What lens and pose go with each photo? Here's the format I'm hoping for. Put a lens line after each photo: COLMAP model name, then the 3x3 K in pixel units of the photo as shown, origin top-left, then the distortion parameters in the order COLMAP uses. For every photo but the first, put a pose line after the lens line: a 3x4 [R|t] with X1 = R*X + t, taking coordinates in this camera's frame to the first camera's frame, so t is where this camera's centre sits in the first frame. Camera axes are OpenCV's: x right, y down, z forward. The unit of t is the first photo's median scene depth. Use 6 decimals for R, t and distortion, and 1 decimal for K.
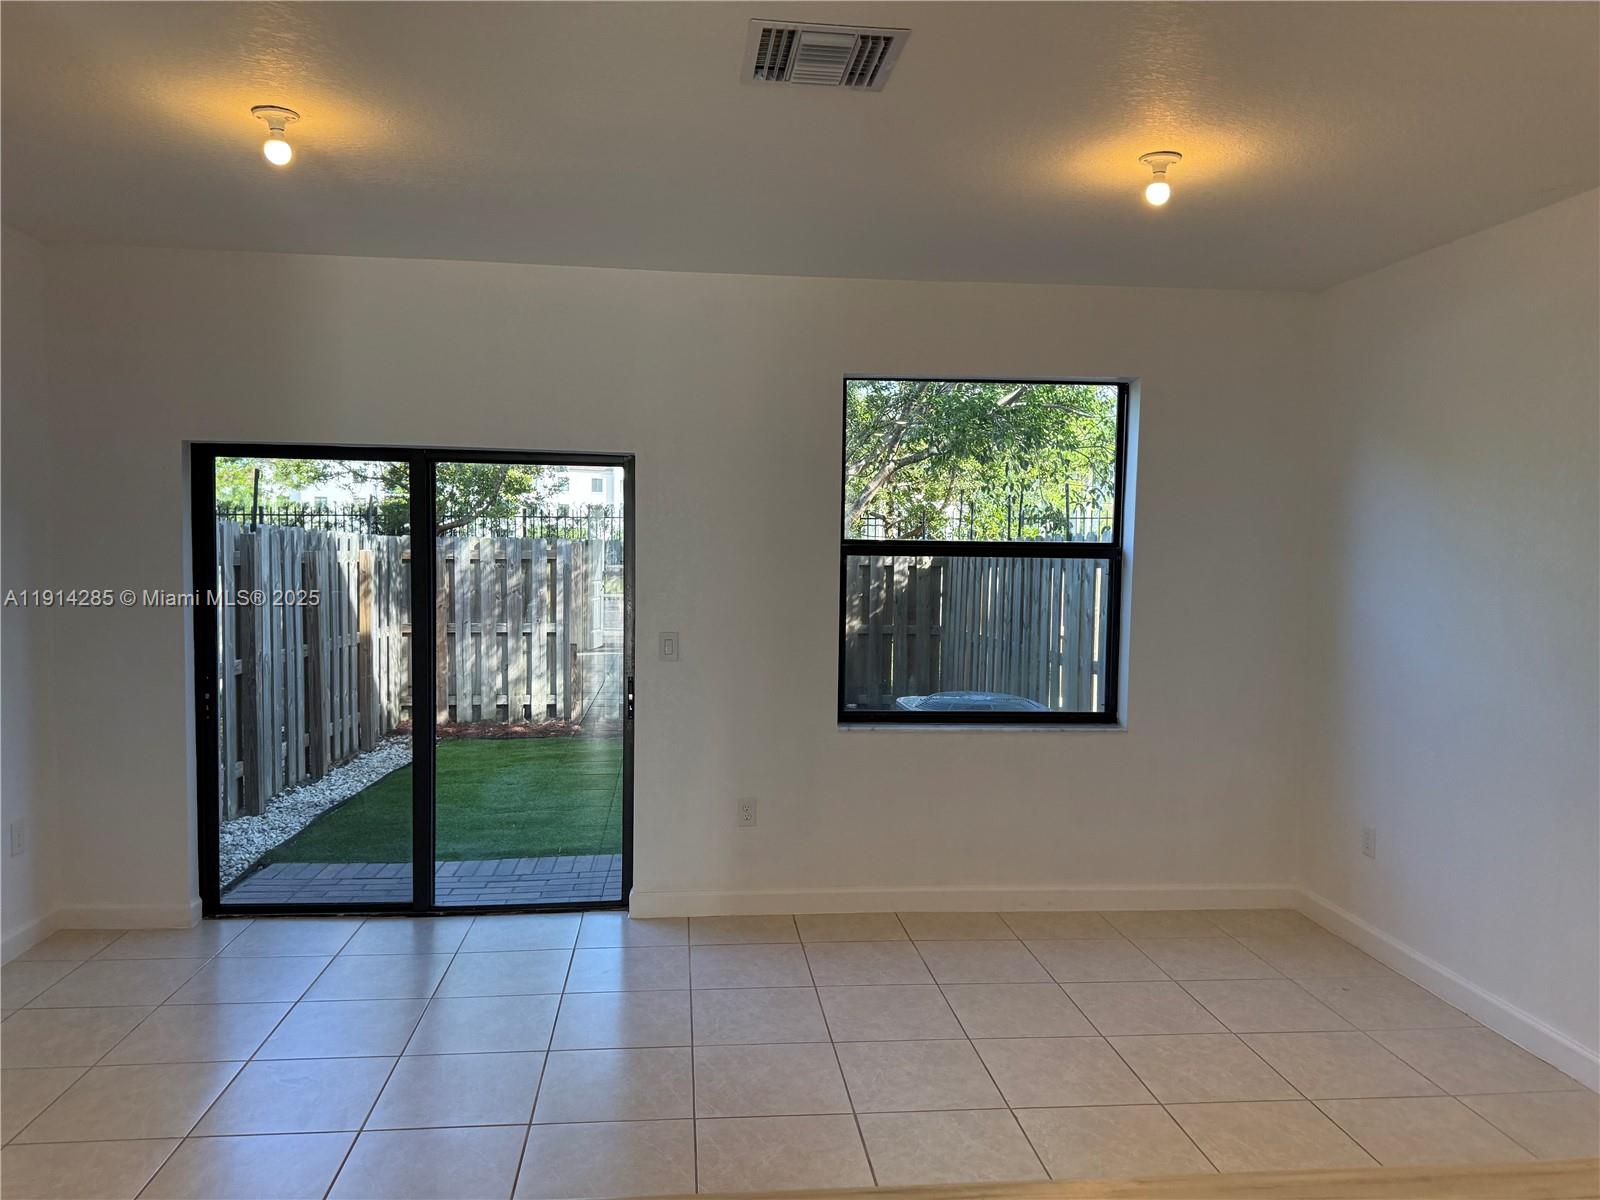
lens RADIAL K [[1127.9, 0, 822.2], [0, 1127.9, 607.9], [0, 0, 1]] dist [0.065164, -0.062422]
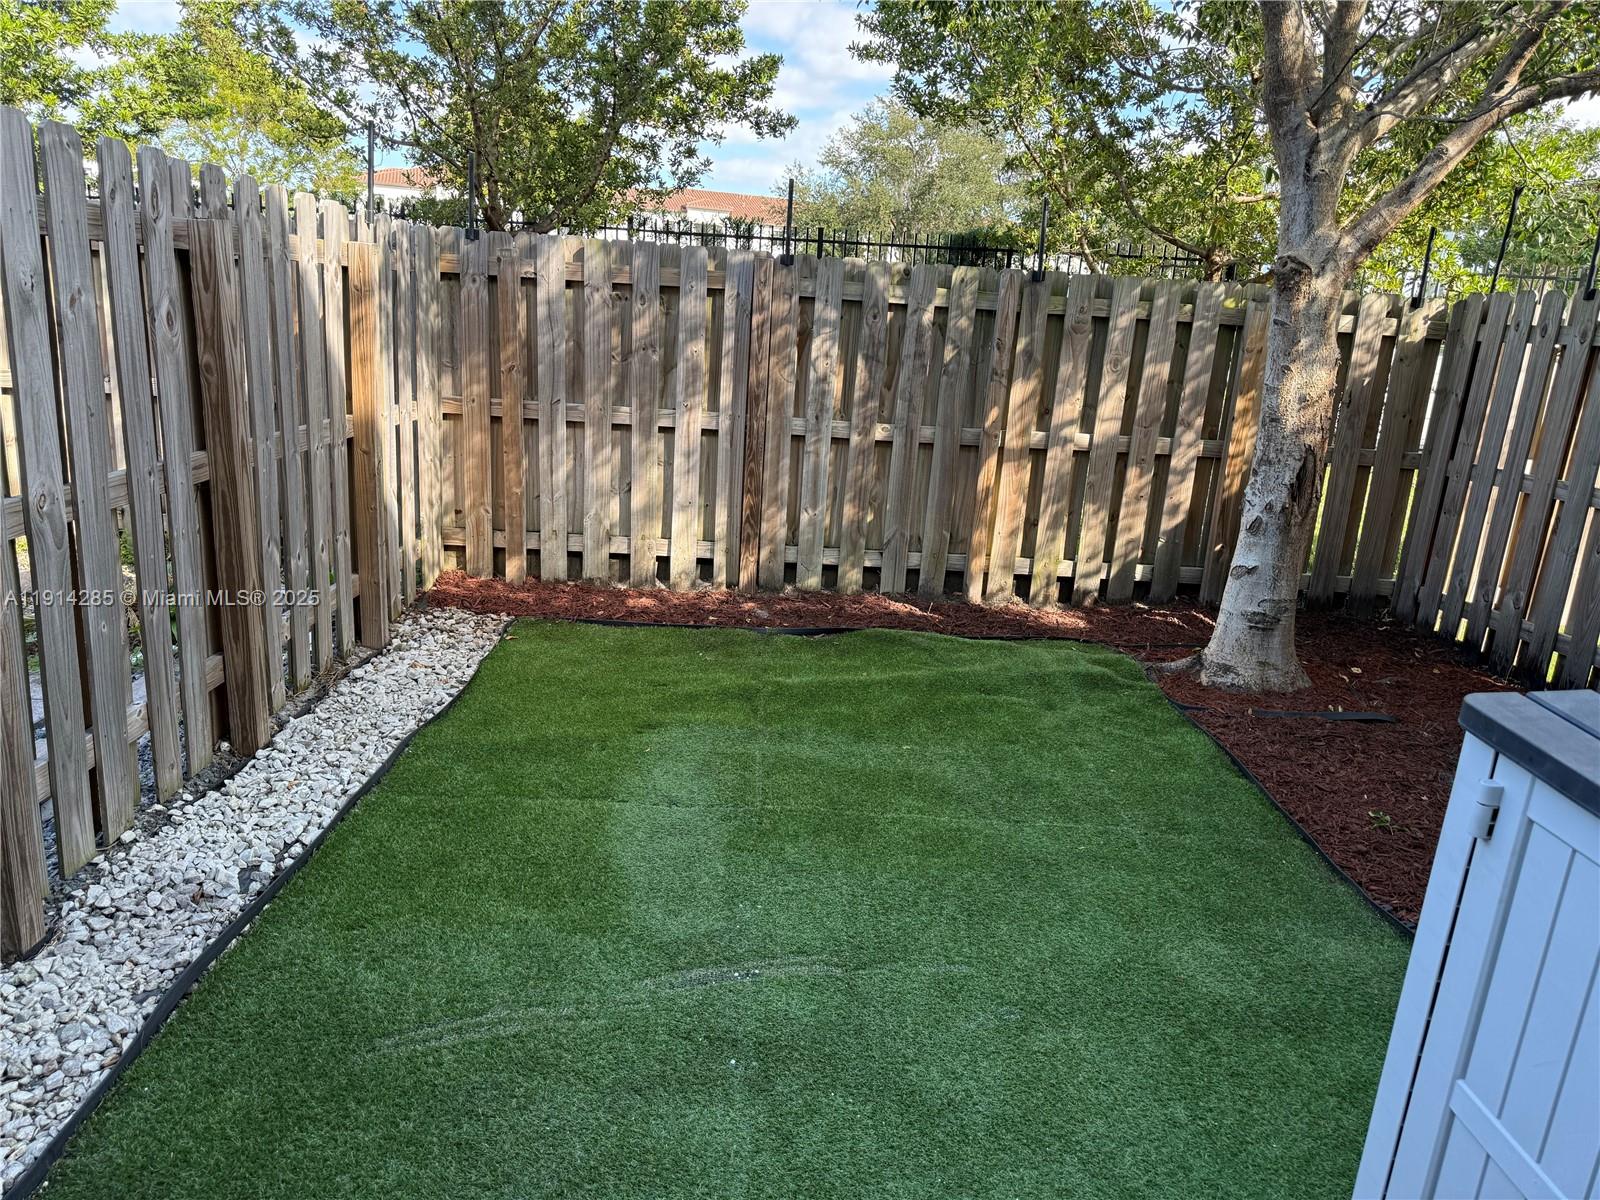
lens RADIAL K [[1127.9, 0, 793.4], [0, 1127.9, 597.9], [0, 0, 1]] dist [0.065164, -0.062422]
pose [[0.995166, 0.069739, -0.069140, -0.156605], [-0.054787, 0.978573, 0.198478, -0.008329], [0.081500, -0.193730, 0.977664, 0.457867]]
